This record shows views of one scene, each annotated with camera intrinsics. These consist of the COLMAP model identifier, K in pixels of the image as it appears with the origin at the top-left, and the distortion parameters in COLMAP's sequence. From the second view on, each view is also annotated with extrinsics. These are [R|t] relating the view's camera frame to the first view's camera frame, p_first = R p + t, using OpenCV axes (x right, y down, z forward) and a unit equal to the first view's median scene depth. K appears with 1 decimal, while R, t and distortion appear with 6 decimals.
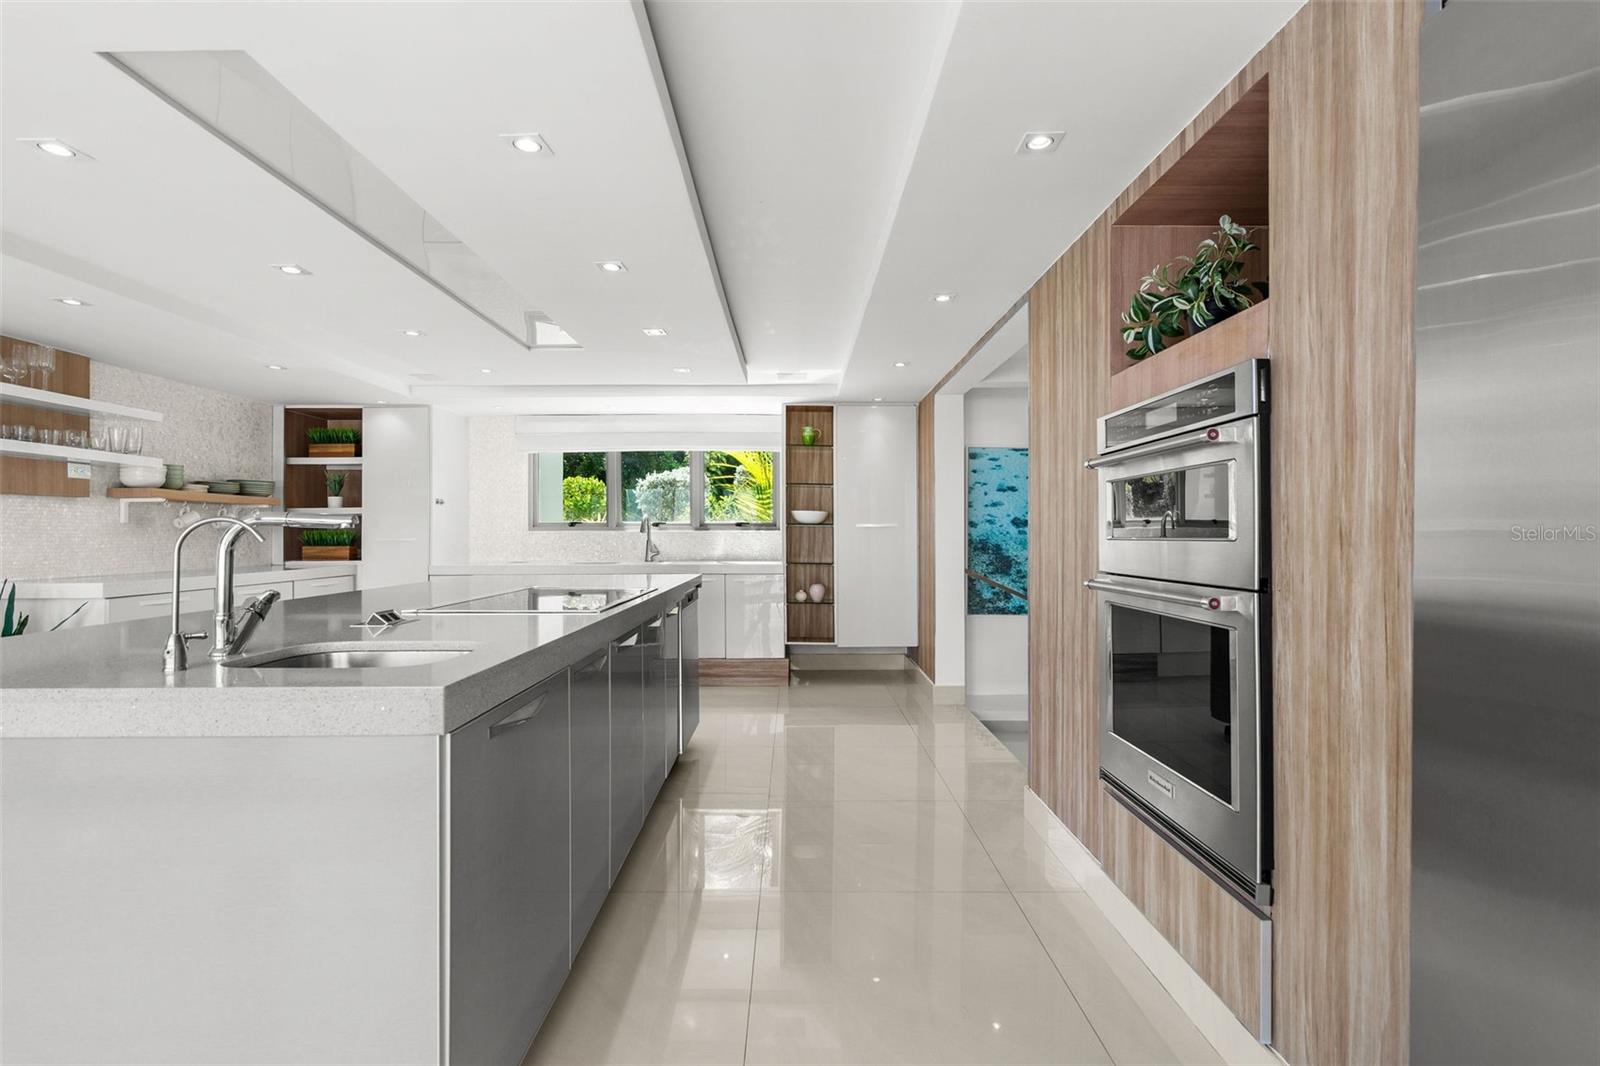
lens RADIAL K [[742.2, 0, 796.2], [0, 742.2, 534.3], [0, 0, 1]] dist [0.001039, 0.000415]
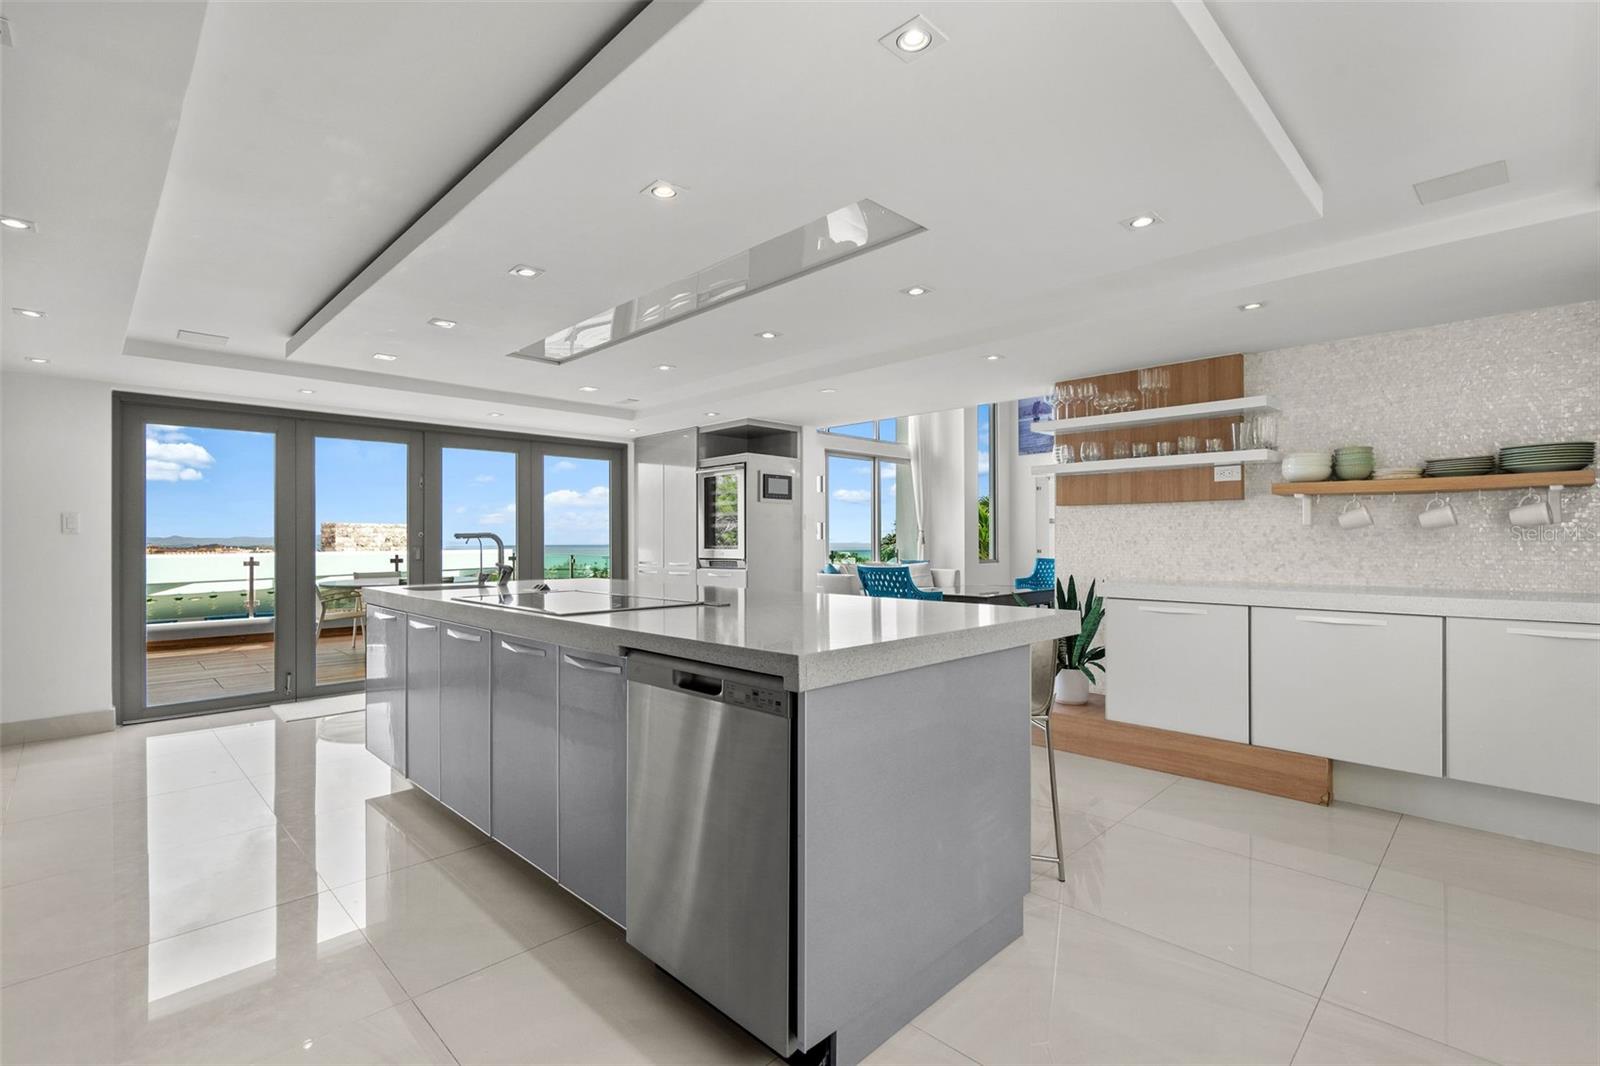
lens RADIAL K [[727.9, 0, 796.4], [0, 727.9, 532.2], [0, 0, 1]] dist [0.001619, 0.000762]
pose [[-0.707403, 0.000907, -0.706810, 0.096041], [0.004939, 0.999981, -0.003660, -0.005336], [0.706793, -0.006080, -0.707394, 0.948882]]
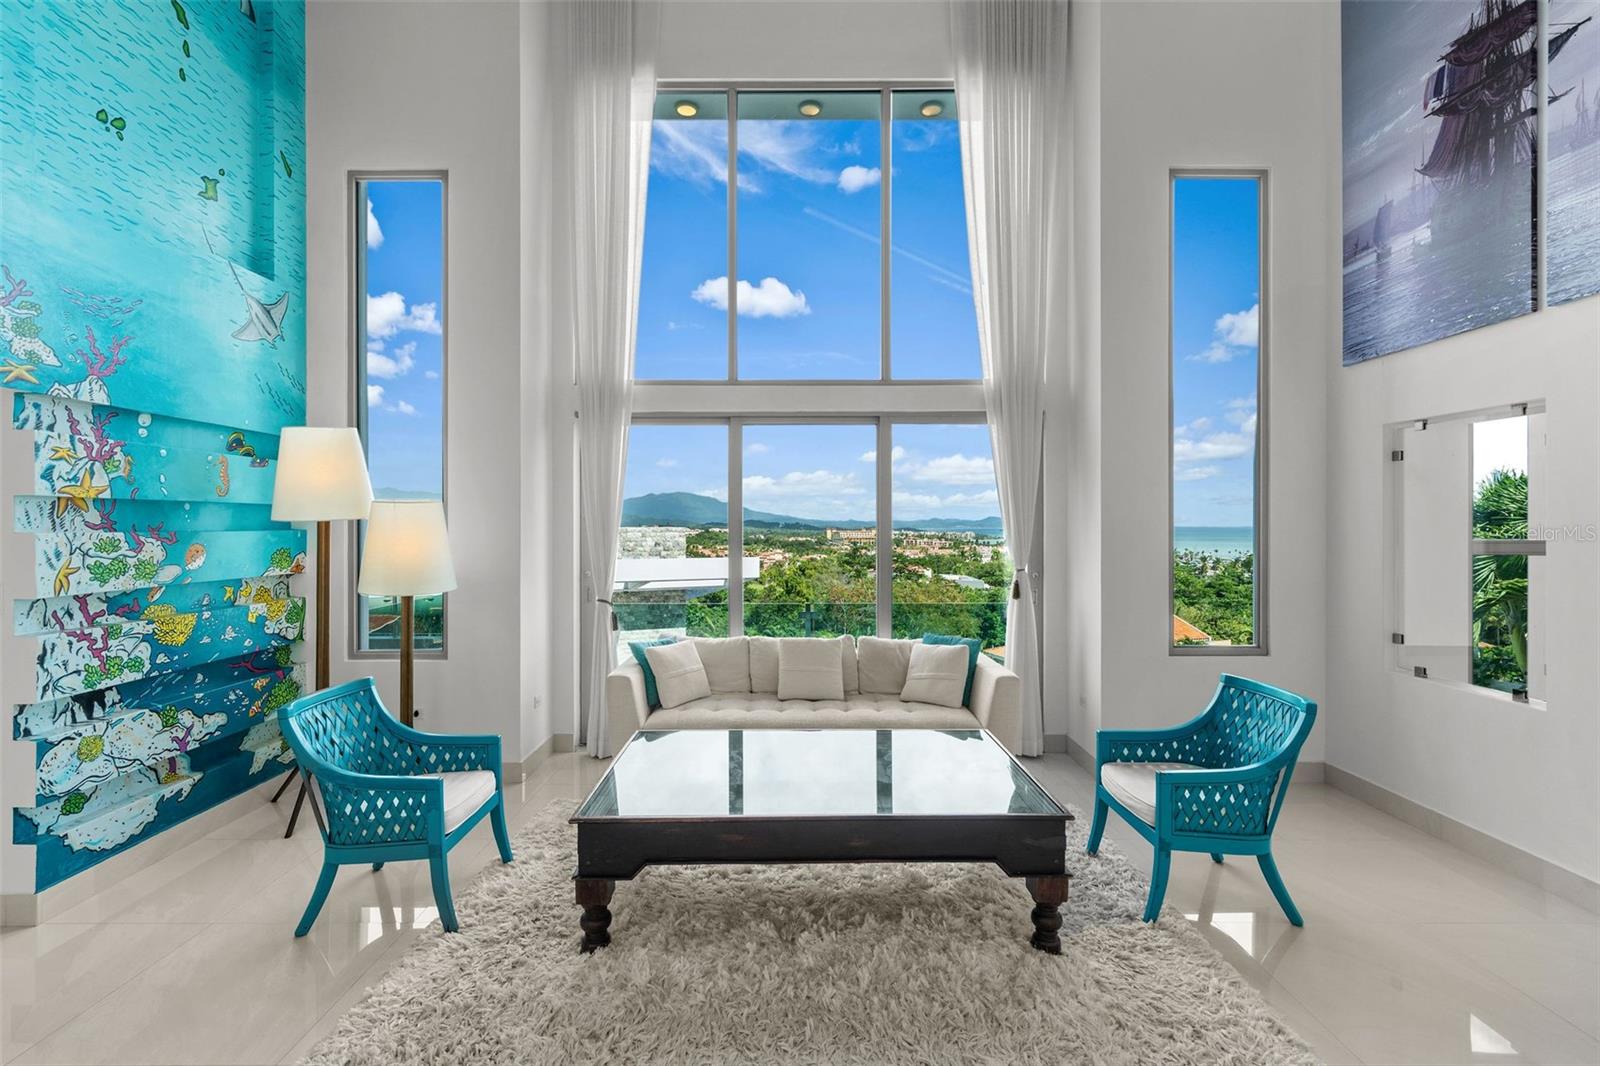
lens RADIAL K [[771.0, 0, 797.9], [0, 771.0, 525.7], [0, 0, 1]] dist [0.002778, 0.001092]
pose [[-0.999953, 0.006495, -0.007259, -1.323564], [0.006498, 0.999979, -0.000432, -0.072423], [0.007256, -0.000480, -0.999974, 0.711101]]
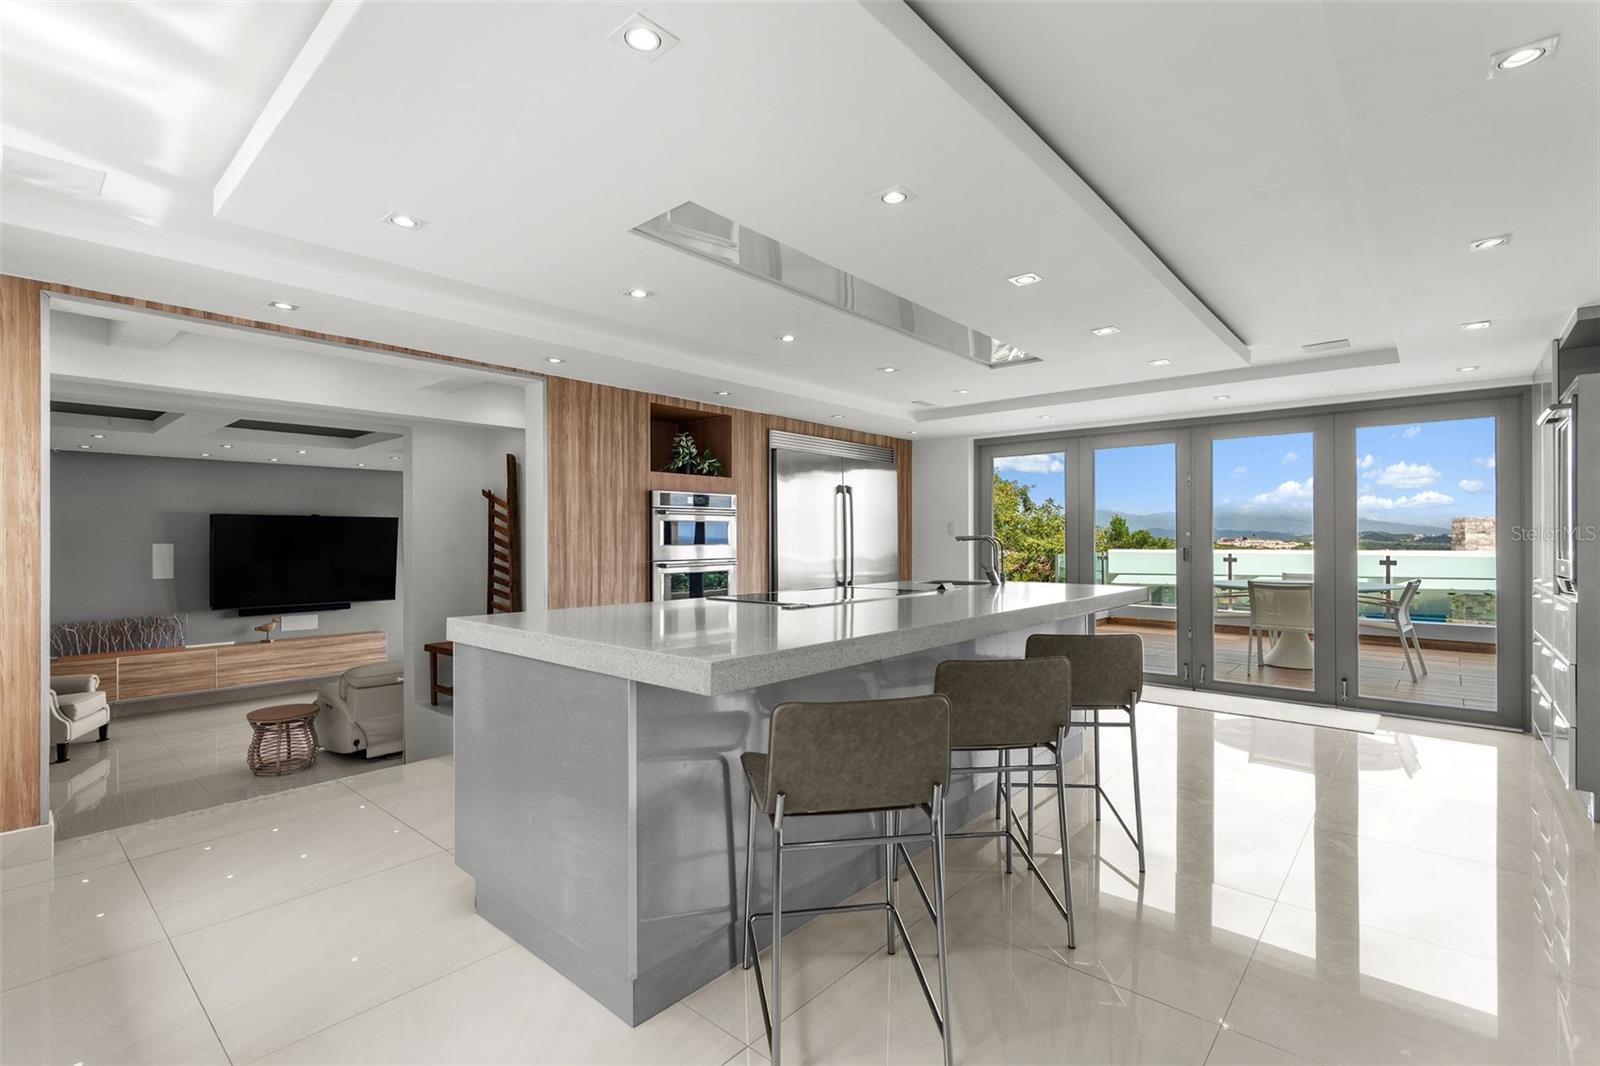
lens RADIAL K [[727.9, 0, 796.4], [0, 727.9, 532.2], [0, 0, 1]] dist [0.001619, 0.000762]
pose [[-0.750414, 0.011553, 0.660867, -0.536702], [0.006563, 0.999928, -0.010029, -0.004065], [-0.660936, -0.003189, -0.750436, 0.951395]]
